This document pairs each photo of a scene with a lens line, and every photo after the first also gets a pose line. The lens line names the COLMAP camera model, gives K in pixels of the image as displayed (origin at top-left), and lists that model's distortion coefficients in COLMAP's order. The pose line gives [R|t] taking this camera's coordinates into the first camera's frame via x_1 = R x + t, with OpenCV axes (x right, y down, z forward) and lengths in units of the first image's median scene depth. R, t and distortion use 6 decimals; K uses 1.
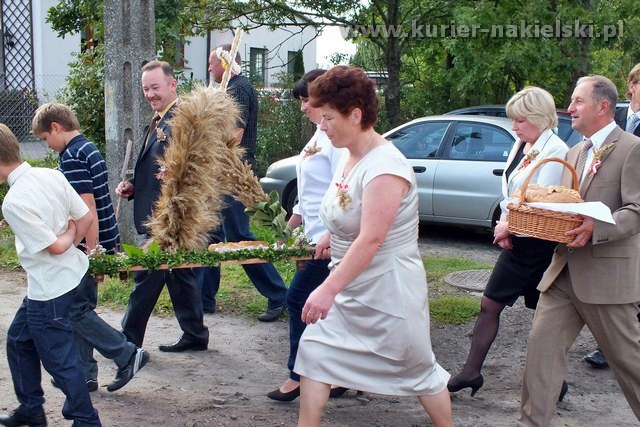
lens RADIAL K [[866.2, 0, 320.0], [0, 866.2, 213.5], [0, 0, 1]] dist [-0.297833, 1.051389]
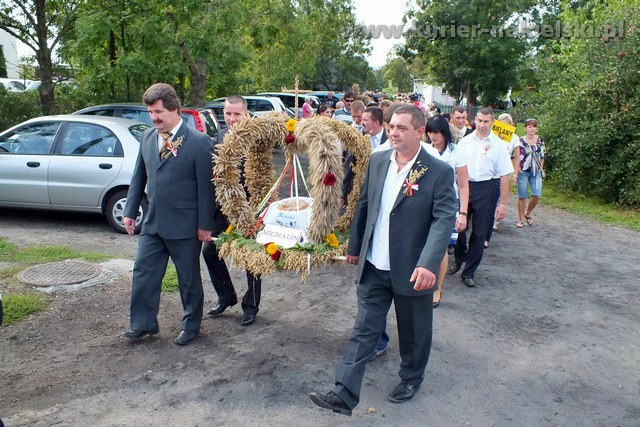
lens RADIAL K [[654.6, 0, 318.7], [0, 654.6, 218.5], [0, 0, 1]] dist [-0.108775, 0.291509]
pose [[0.923417, -0.053938, 0.379989, 0.133748], [0.027818, 0.996878, 0.073900, -0.033153], [-0.382789, -0.057670, 0.922034, 0.063593]]
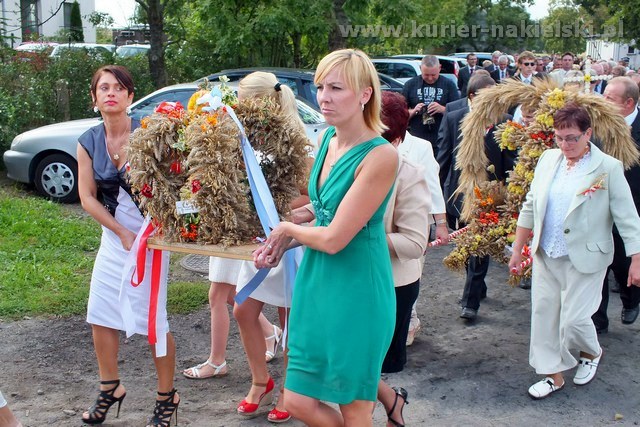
lens RADIAL K [[866.2, 0, 320.0], [0, 866.2, 213.5], [0, 0, 1]] dist [-0.297833, 1.051389]
pose [[0.971386, -0.039722, 0.234159, 0.051960], [0.025995, 0.997773, 0.061420, -0.023768], [-0.236077, -0.053576, 0.970256, 0.018724]]
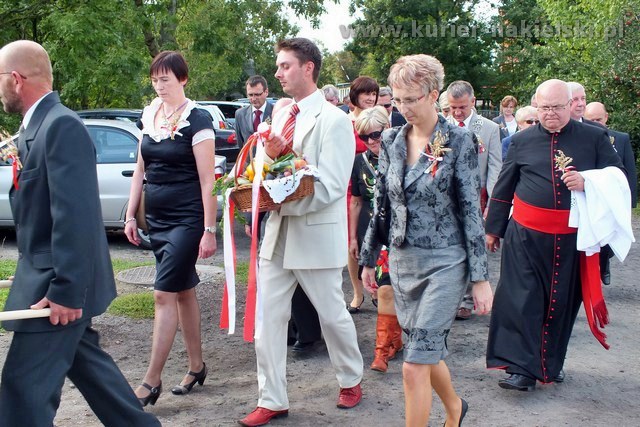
lens RADIAL K [[866.2, 0, 320.0], [0, 866.2, 213.5], [0, 0, 1]] dist [-0.297833, 1.051389]
pose [[0.864381, -0.074125, 0.497343, -0.103536], [0.076595, 0.996942, 0.015464, 0.001332], [-0.496969, 0.024727, 0.867416, -0.004251]]
